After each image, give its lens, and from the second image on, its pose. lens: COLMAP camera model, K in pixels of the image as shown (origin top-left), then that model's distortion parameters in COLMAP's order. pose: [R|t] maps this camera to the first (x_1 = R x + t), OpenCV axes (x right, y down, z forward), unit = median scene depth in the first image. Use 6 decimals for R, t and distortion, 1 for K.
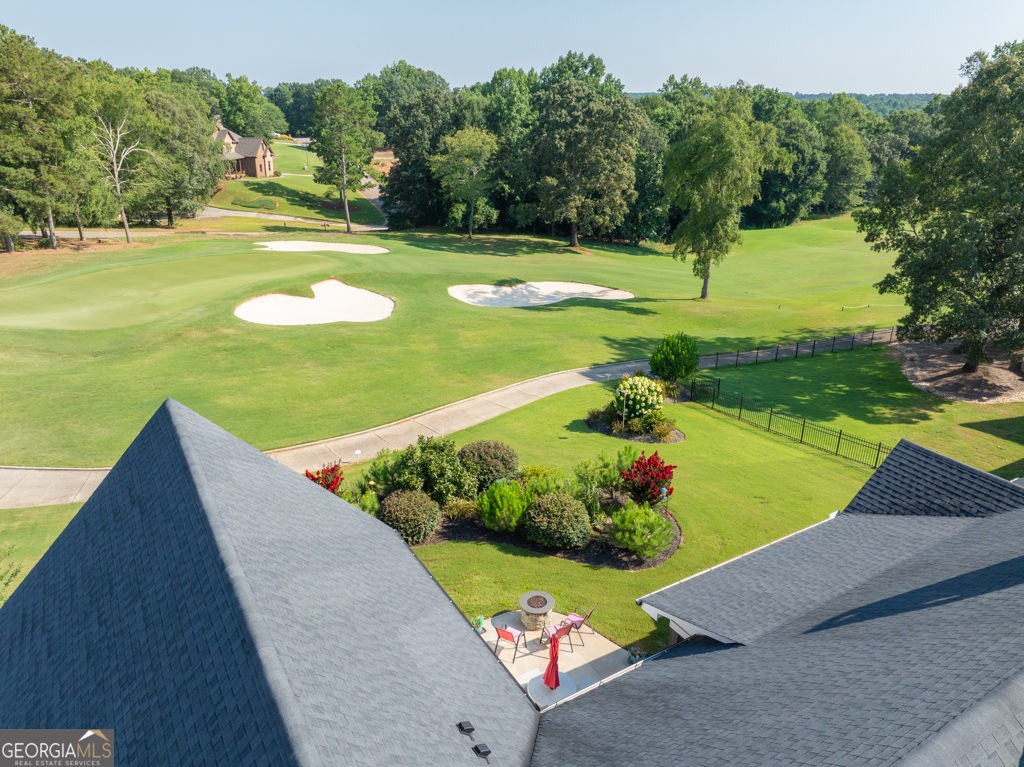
lens RADIAL K [[724.2, 0, 518.9], [0, 724.2, 376.9], [0, 0, 1]] dist [-0.047092, 0.012931]
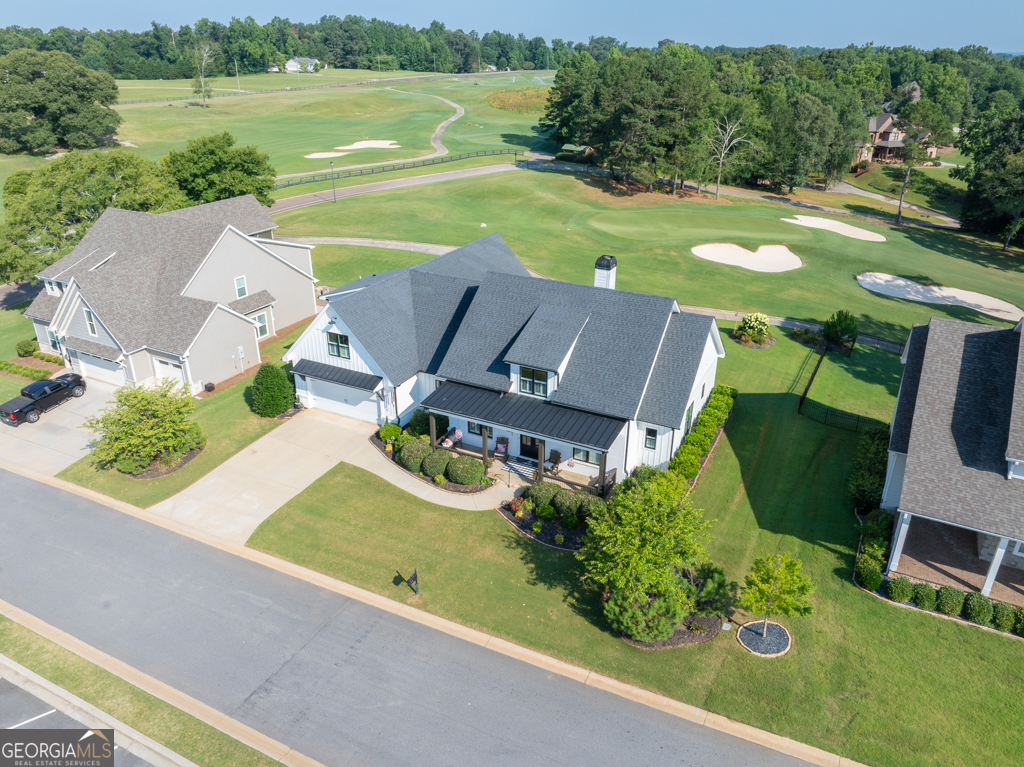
lens RADIAL K [[724.2, 0, 512.5], [0, 724.2, 378.3], [0, 0, 1]] dist [-0.047092, 0.012931]
pose [[0.530463, 0.346390, -0.773708, 0.660439], [-0.304878, 0.929590, 0.207151, -0.016859], [0.790986, 0.126001, 0.598720, -0.283099]]
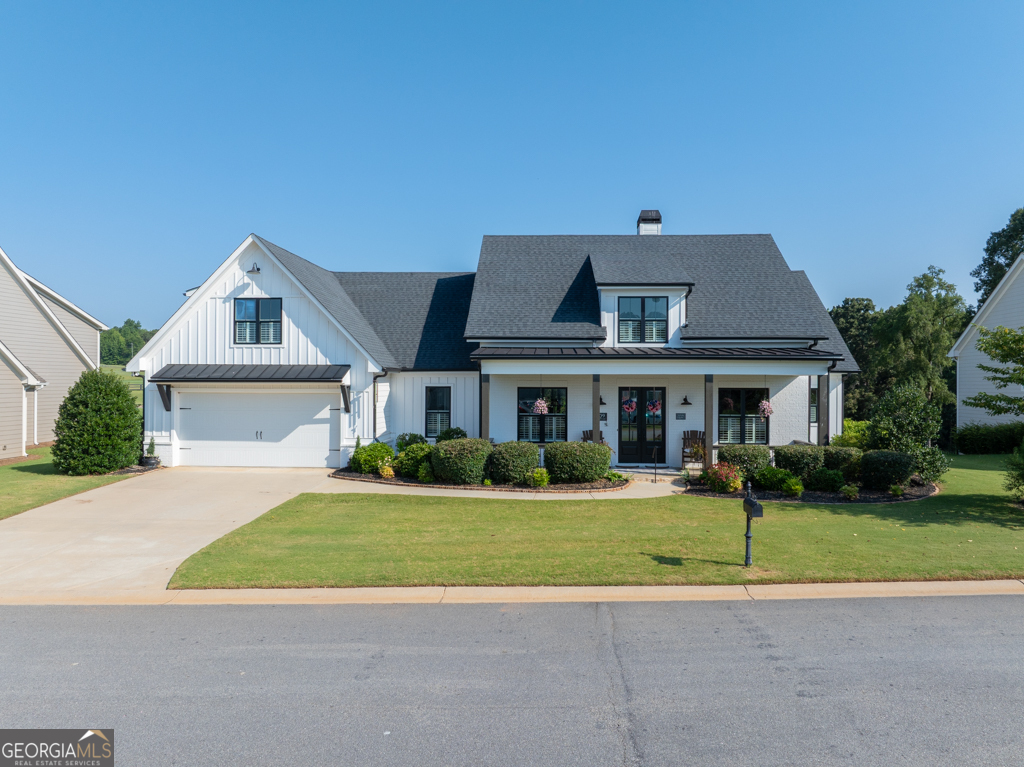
lens RADIAL K [[724.2, 0, 516.8], [0, 724.2, 386.1], [0, 0, 1]] dist [-0.047092, 0.012931]
pose [[0.830437, 0.001296, -0.557110, 0.364839], [-0.199310, 0.934504, -0.294920, 0.252855], [0.520240, 0.355950, 0.776305, -0.219495]]
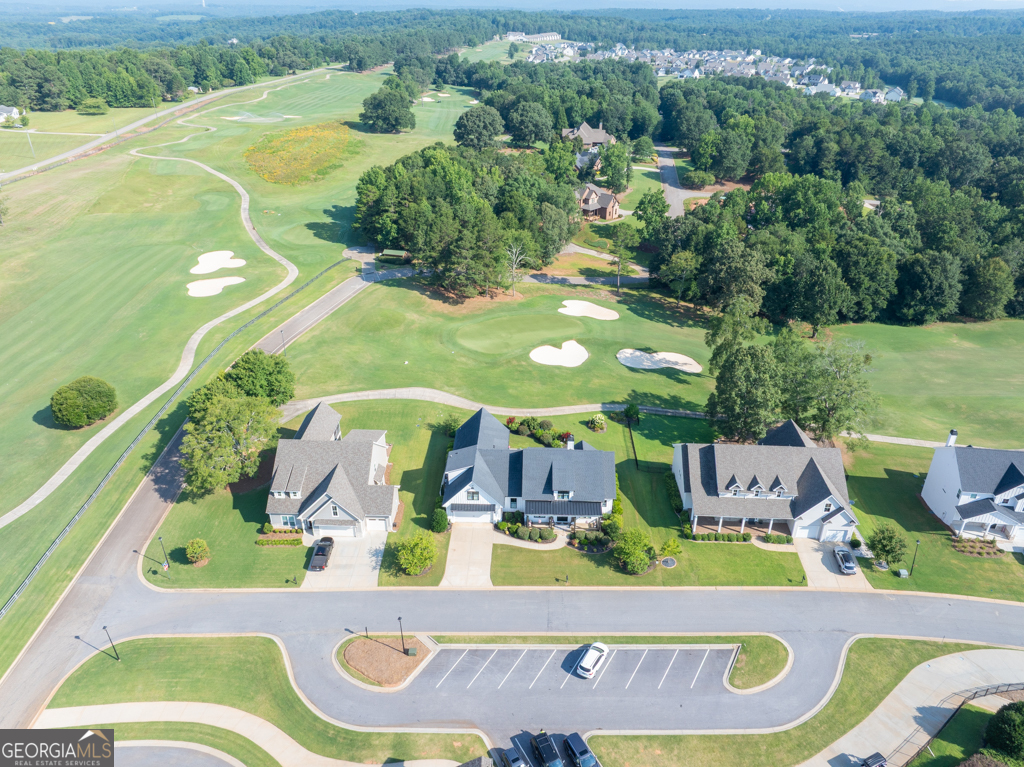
lens RADIAL K [[724.2, 0, 512.9], [0, 724.2, 385.6], [0, 0, 1]] dist [-0.047092, 0.012931]
pose [[0.840291, 0.253673, -0.479126, 0.809370], [-0.191248, 0.965659, 0.175857, -0.376927], [0.507283, -0.056139, 0.859949, -1.295616]]
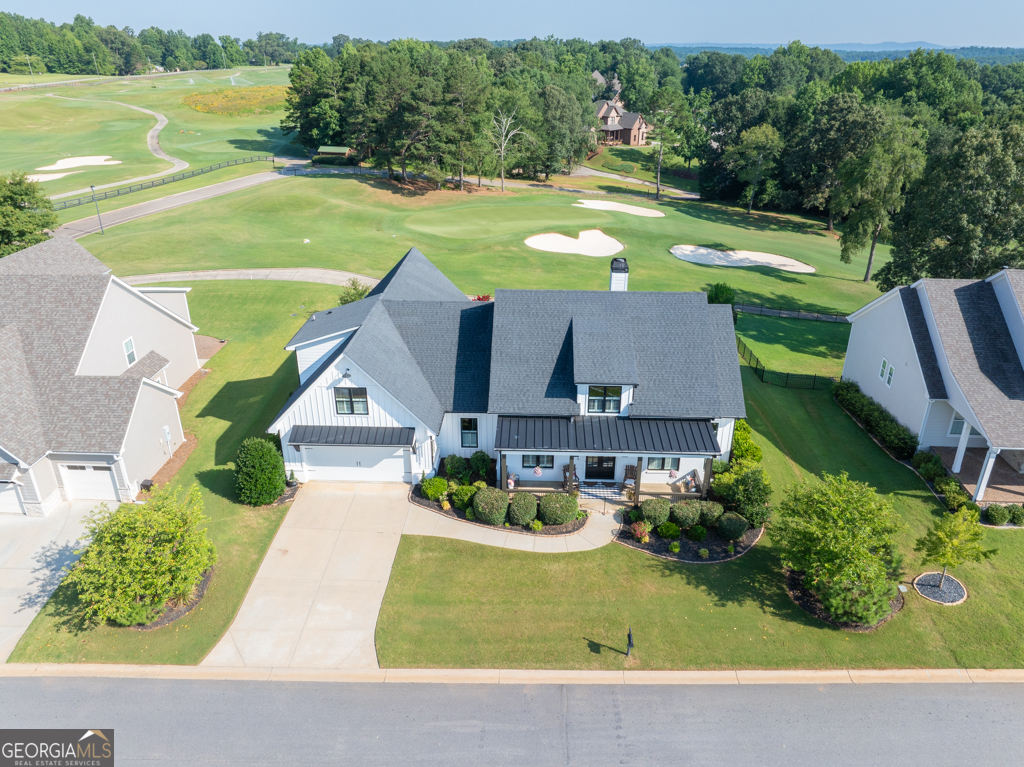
lens RADIAL K [[724.2, 0, 515.9], [0, 724.2, 381.9], [0, 0, 1]] dist [-0.047092, 0.012931]
pose [[0.838823, 0.225276, -0.495608, 0.430440], [-0.192786, 0.974292, 0.116568, 0.037729], [0.509127, -0.002234, 0.860689, -0.429326]]
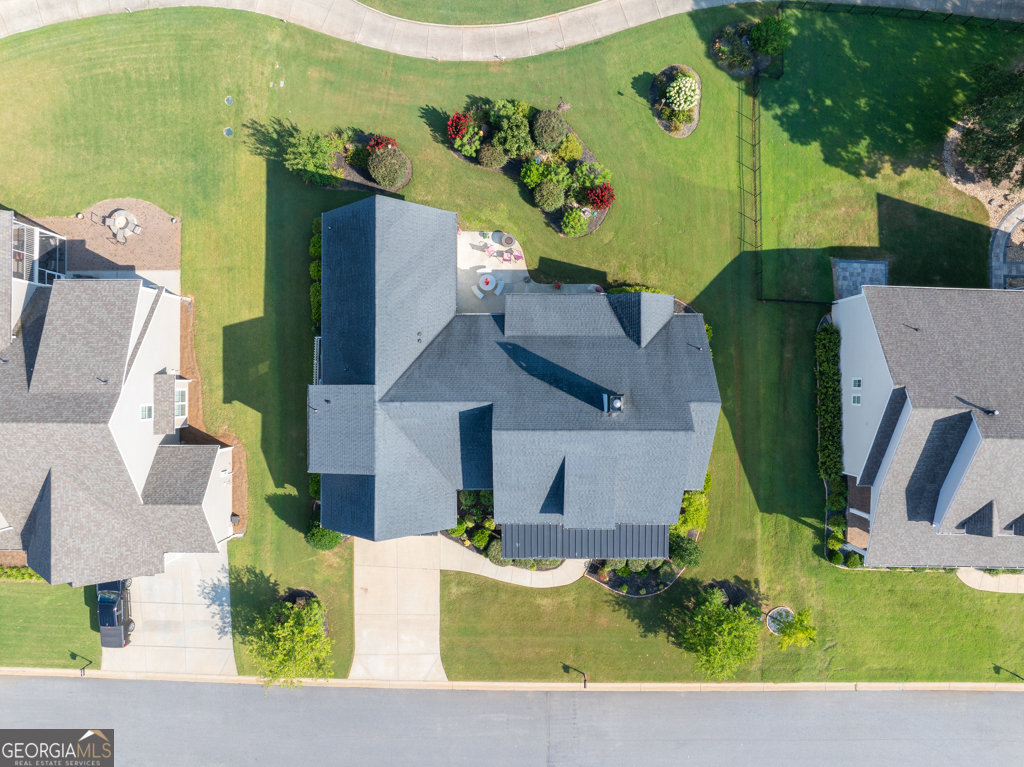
lens RADIAL K [[724.2, 0, 517.6], [0, 724.2, 386.5], [0, 0, 1]] dist [-0.047092, 0.012931]
pose [[0.857478, 0.514444, -0.008846, 0.100832], [-0.179866, 0.315820, 0.931615, -0.567692], [0.482058, -0.797248, 0.363340, -0.101440]]
